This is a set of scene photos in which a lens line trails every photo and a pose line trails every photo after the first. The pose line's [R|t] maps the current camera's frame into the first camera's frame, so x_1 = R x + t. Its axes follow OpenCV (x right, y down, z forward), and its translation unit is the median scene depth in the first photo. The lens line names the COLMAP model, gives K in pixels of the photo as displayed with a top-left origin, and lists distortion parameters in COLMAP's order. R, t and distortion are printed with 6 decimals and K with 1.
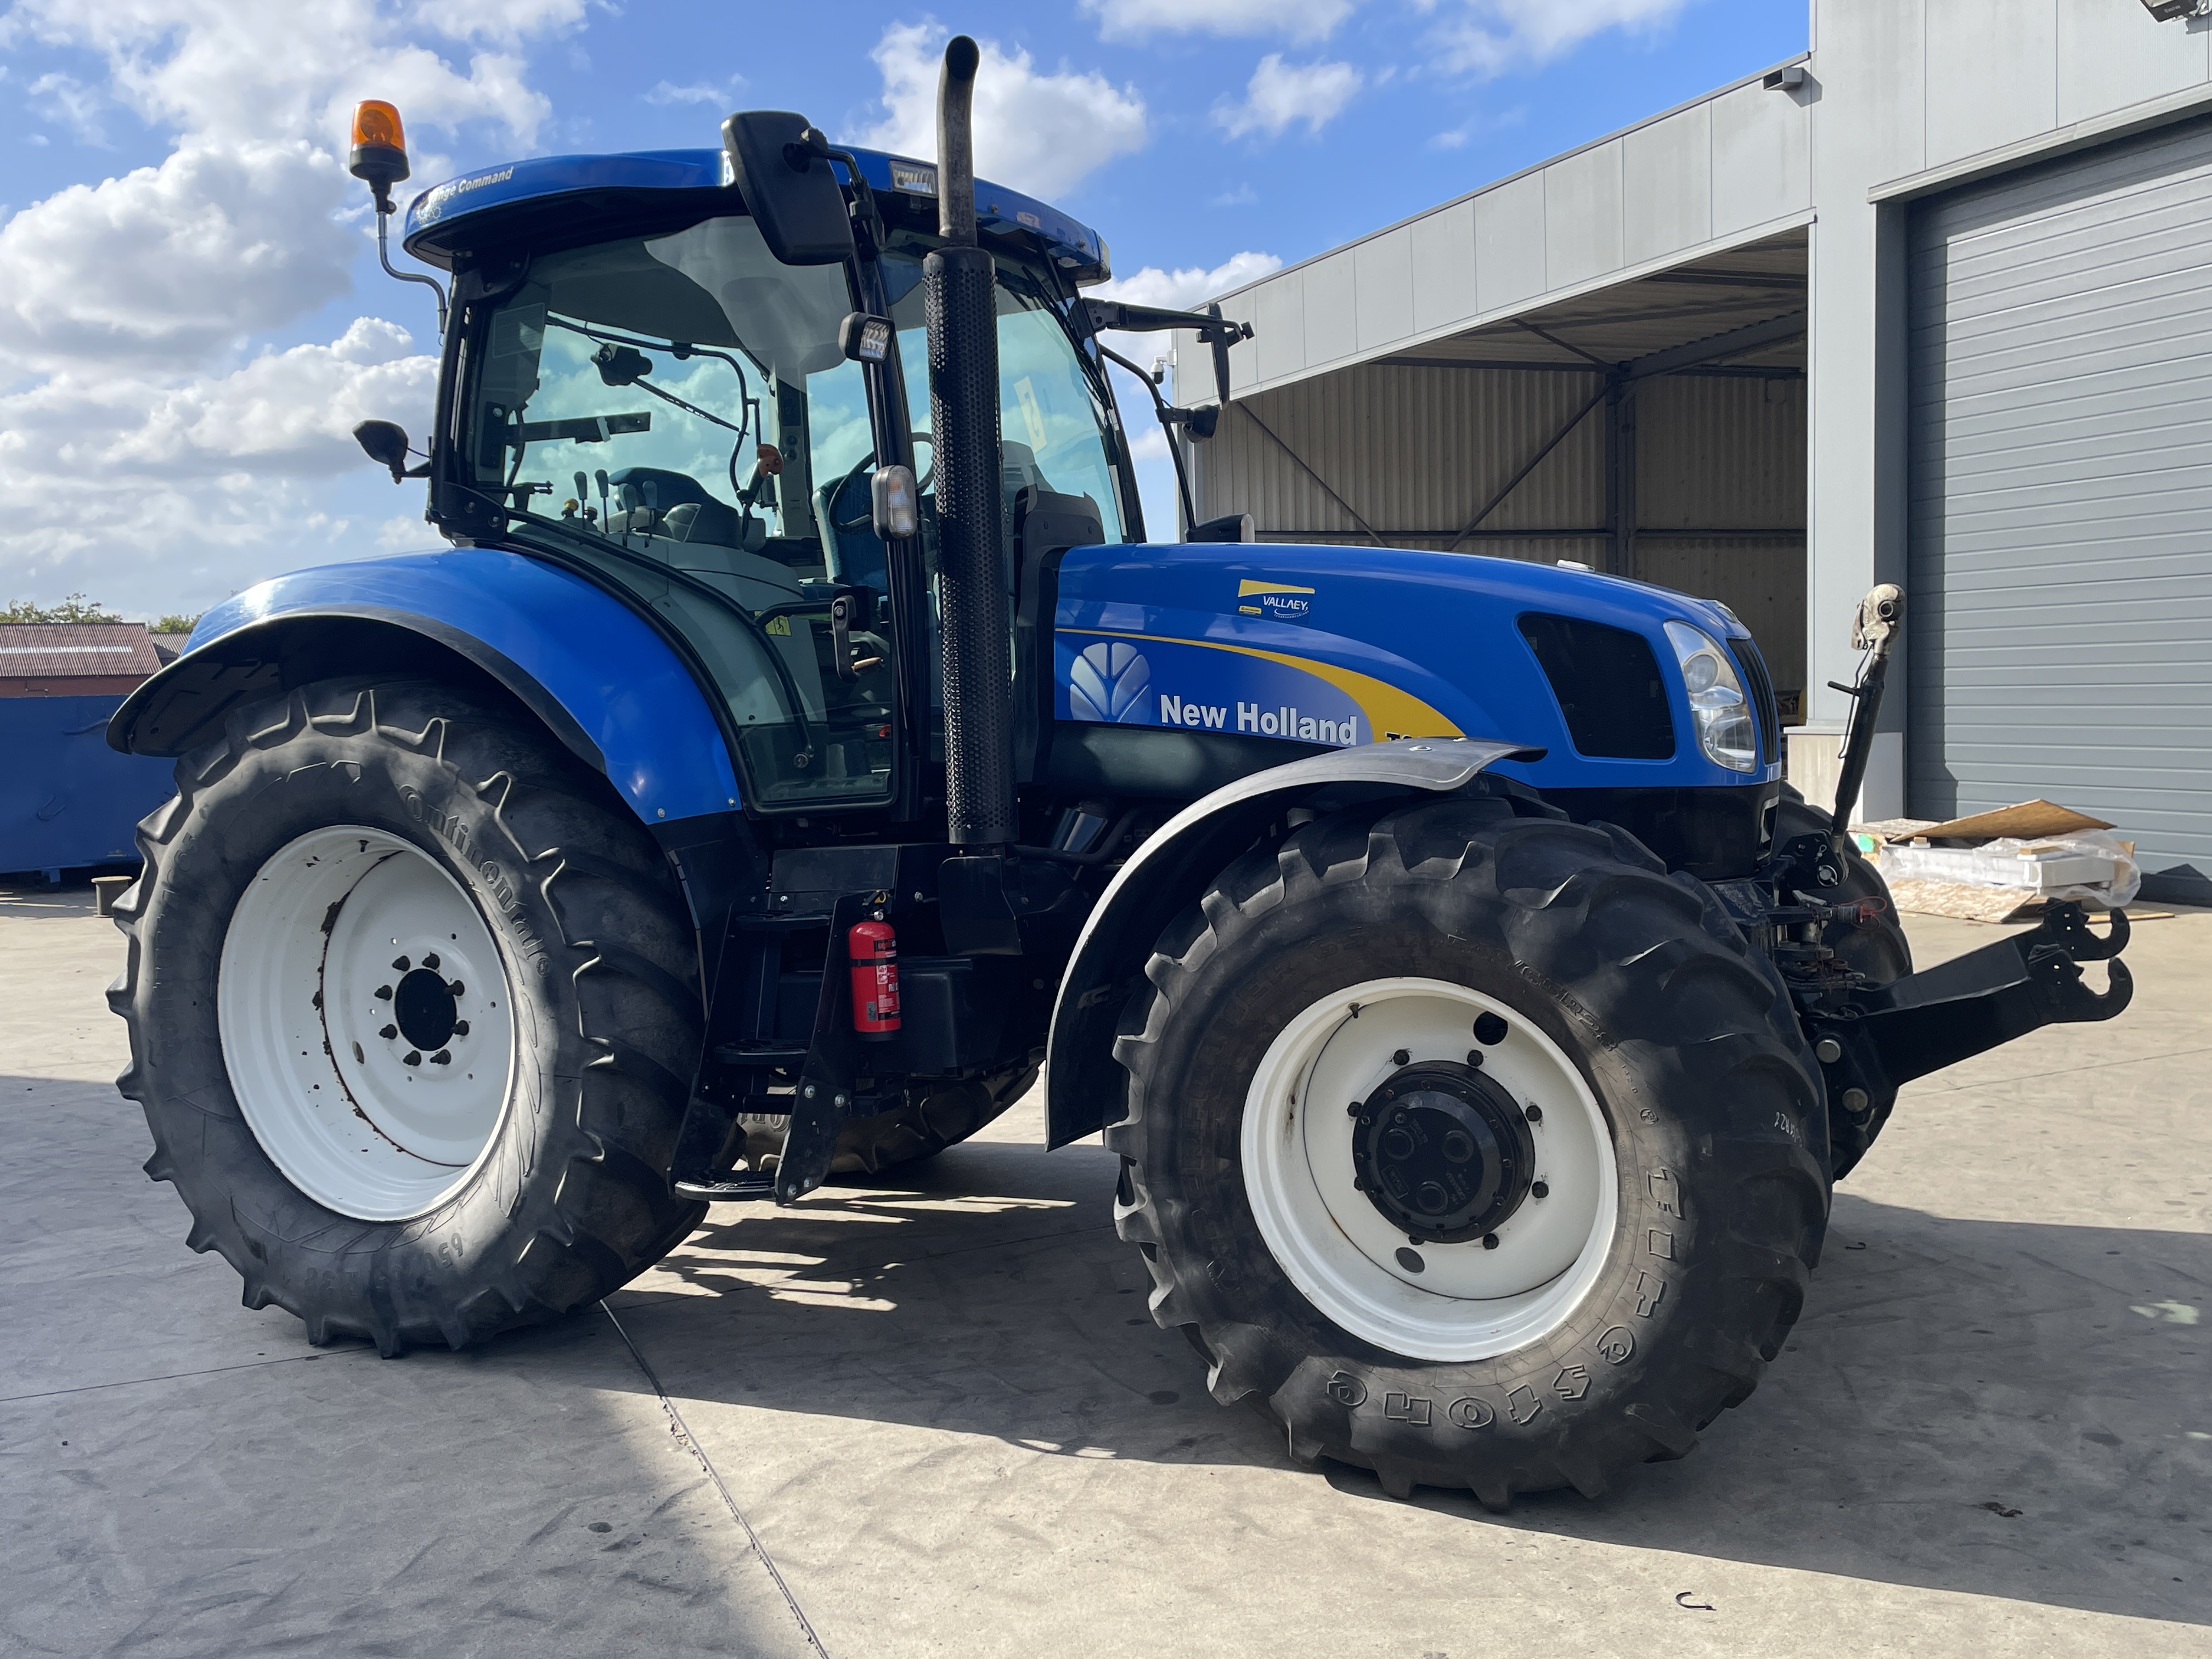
lens RADIAL K [[2003.8, 0, 1106.0], [0, 2003.8, 829.5], [0, 0, 1]] dist [0.001074, 0.016737]
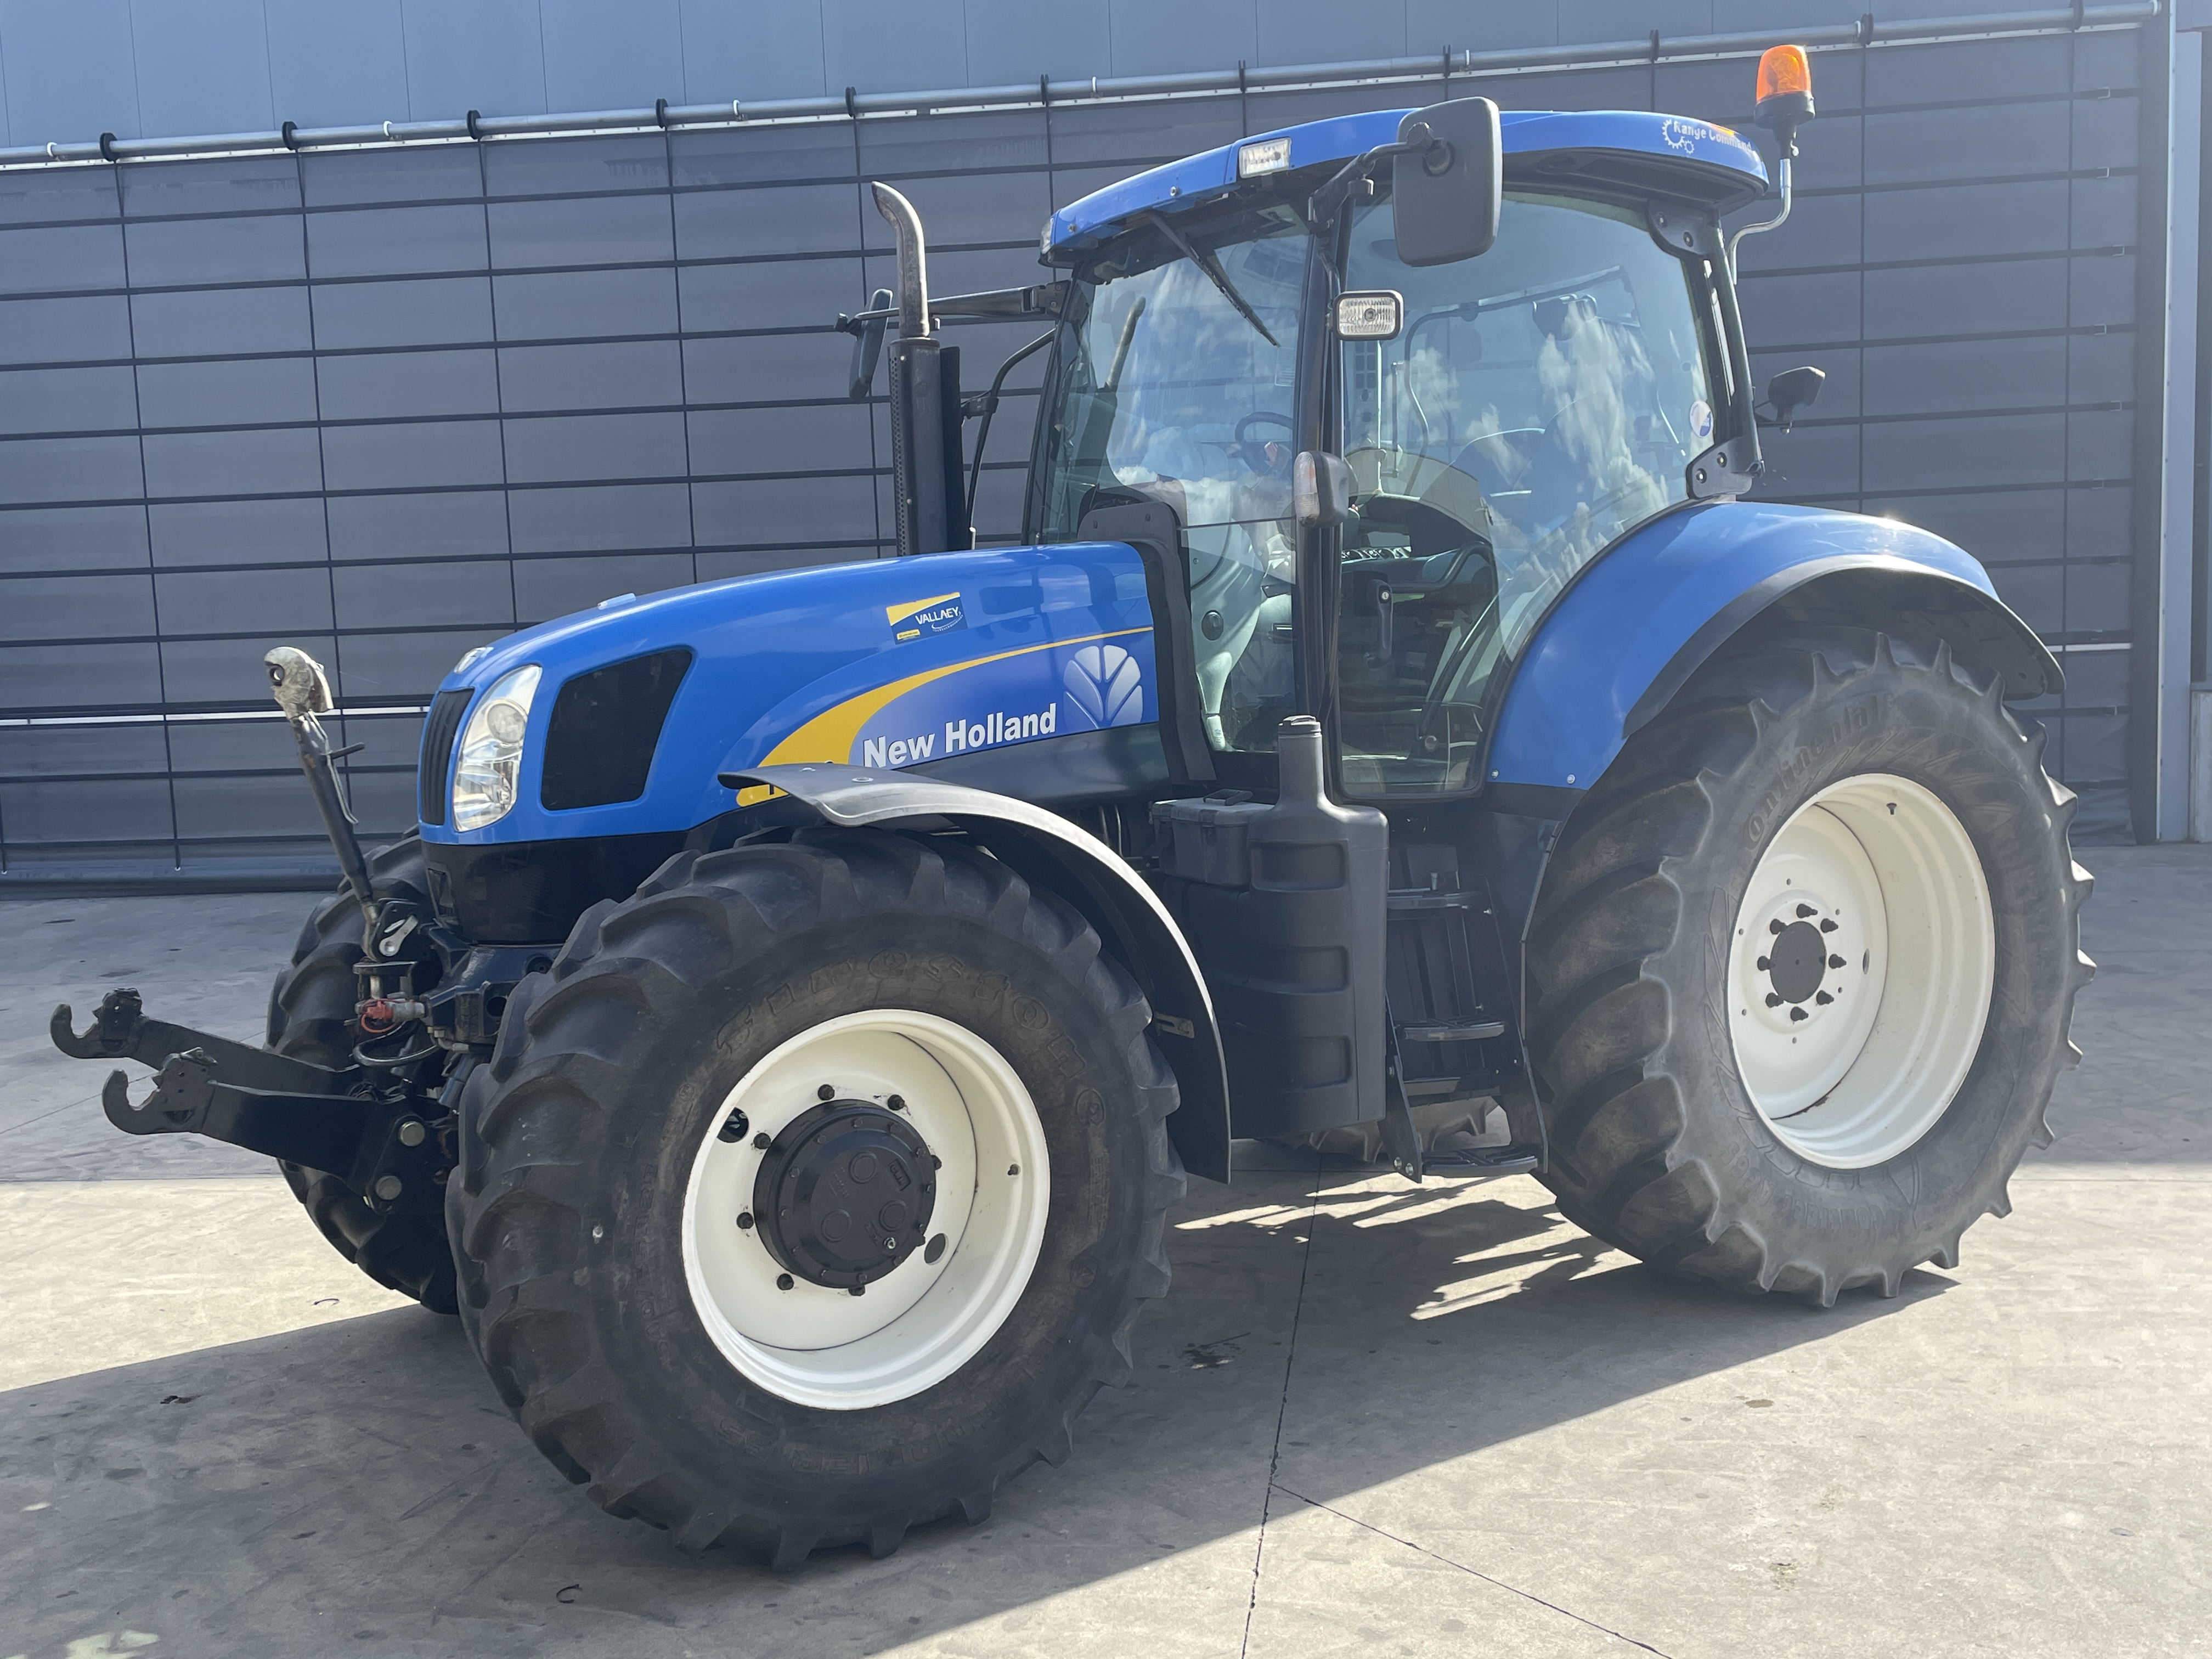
lens RADIAL K [[2020.3, 0, 1106.0], [0, 2020.3, 829.5], [0, 0, 1]] dist [0.008963, -0.005504]
pose [[-0.503878, 0.134619, -0.853220, 0.919113], [-0.019160, 0.985796, 0.166851, -0.183342], [0.863562, 0.100420, -0.494142, 1.621033]]
